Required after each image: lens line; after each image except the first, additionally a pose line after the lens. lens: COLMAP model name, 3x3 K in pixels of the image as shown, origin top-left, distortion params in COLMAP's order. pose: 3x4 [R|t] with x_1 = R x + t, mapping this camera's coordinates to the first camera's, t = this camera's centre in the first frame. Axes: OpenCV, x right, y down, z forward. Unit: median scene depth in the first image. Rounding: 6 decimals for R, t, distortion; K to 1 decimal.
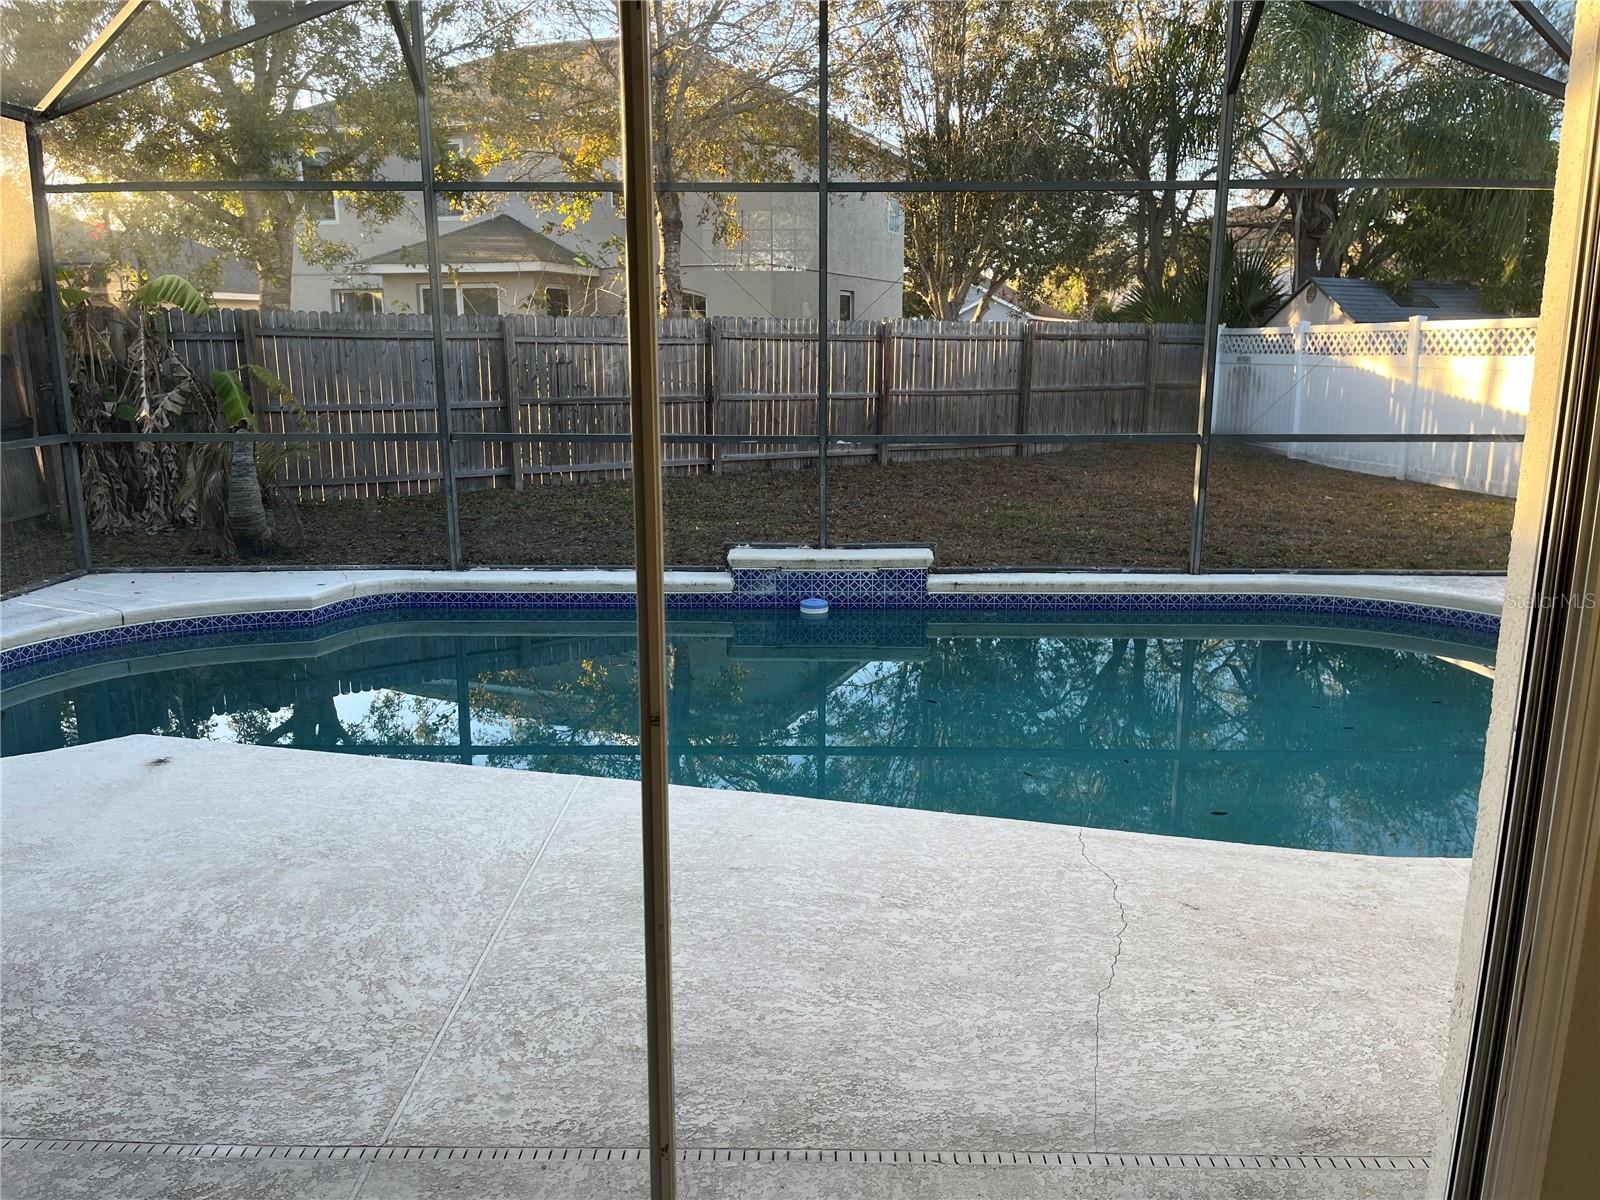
lens RADIAL K [[1215.8, 0, 790.4], [0, 1215.8, 597.7], [0, 0, 1]] dist [0.063678, -0.058363]
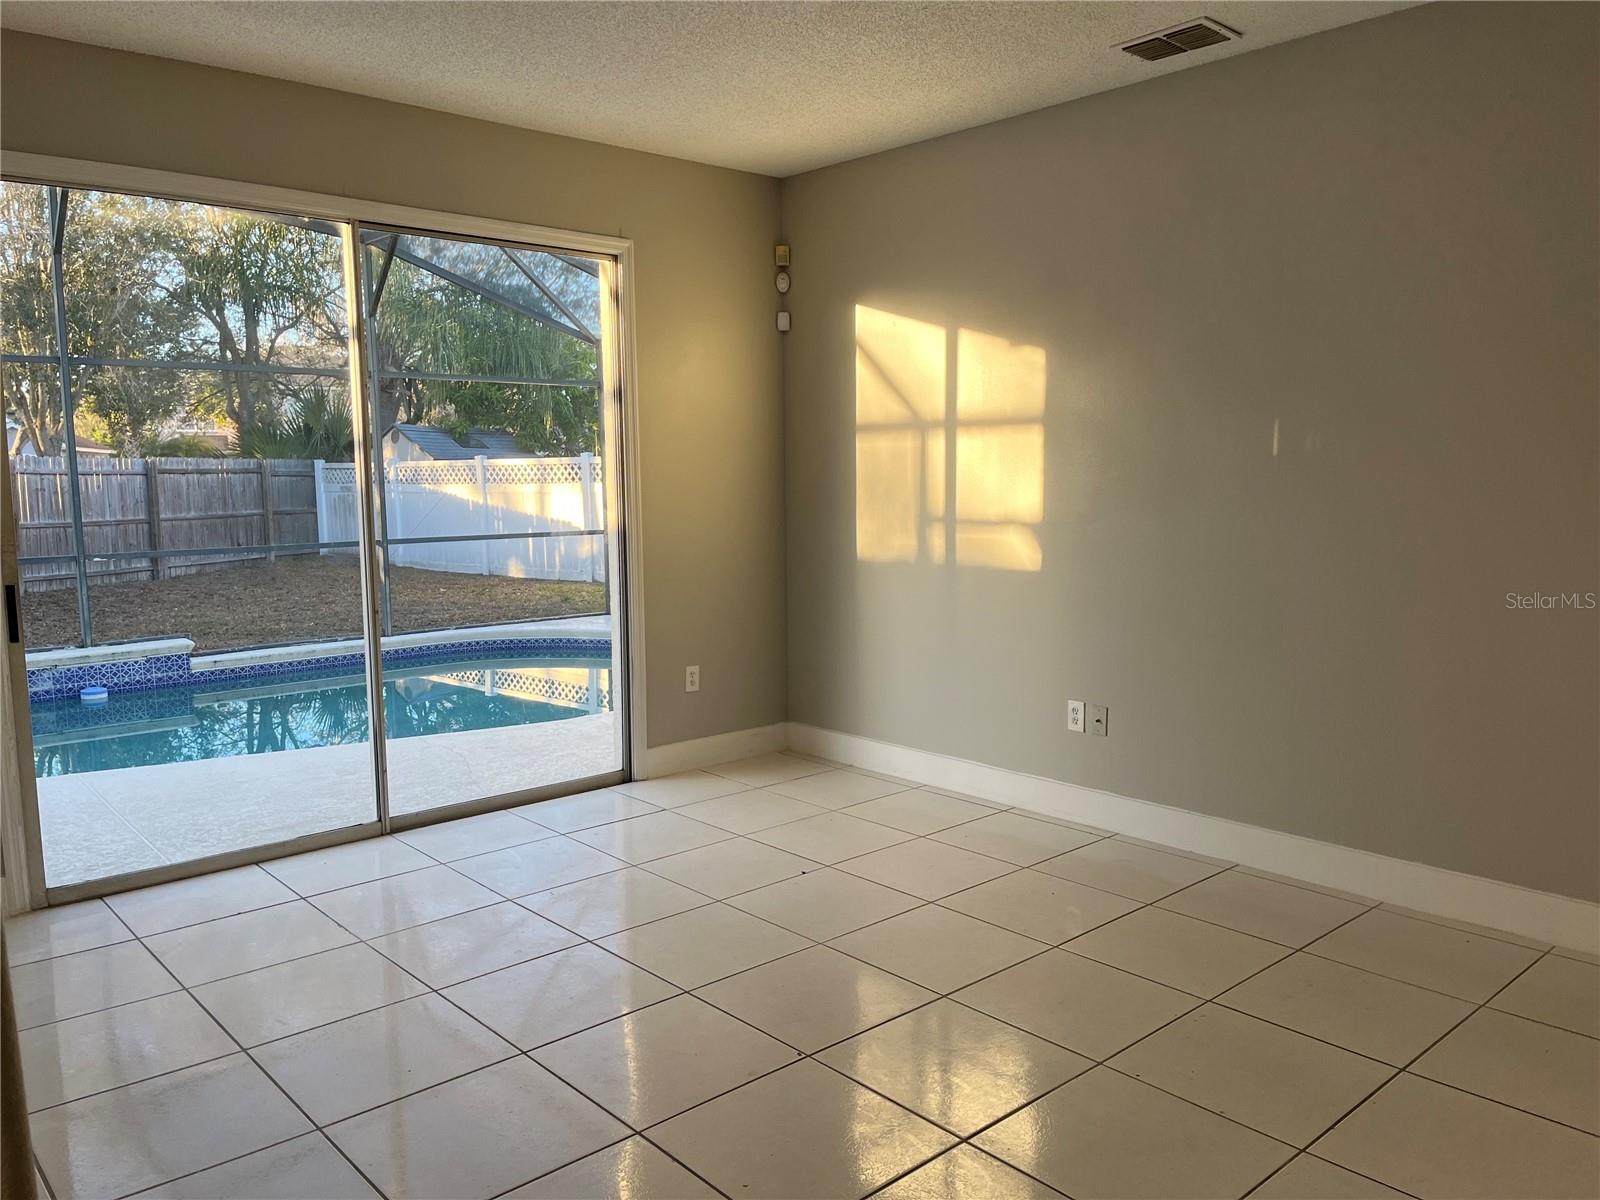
lens RADIAL K [[1215.8, 0, 796.0], [0, 1215.8, 603.3], [0, 0, 1]] dist [0.063678, -0.058363]
pose [[0.738170, -0.086599, 0.669034, -0.244812], [0.151873, 0.987601, -0.039732, 0.064608], [-0.657298, 0.130937, 0.742169, -0.339530]]
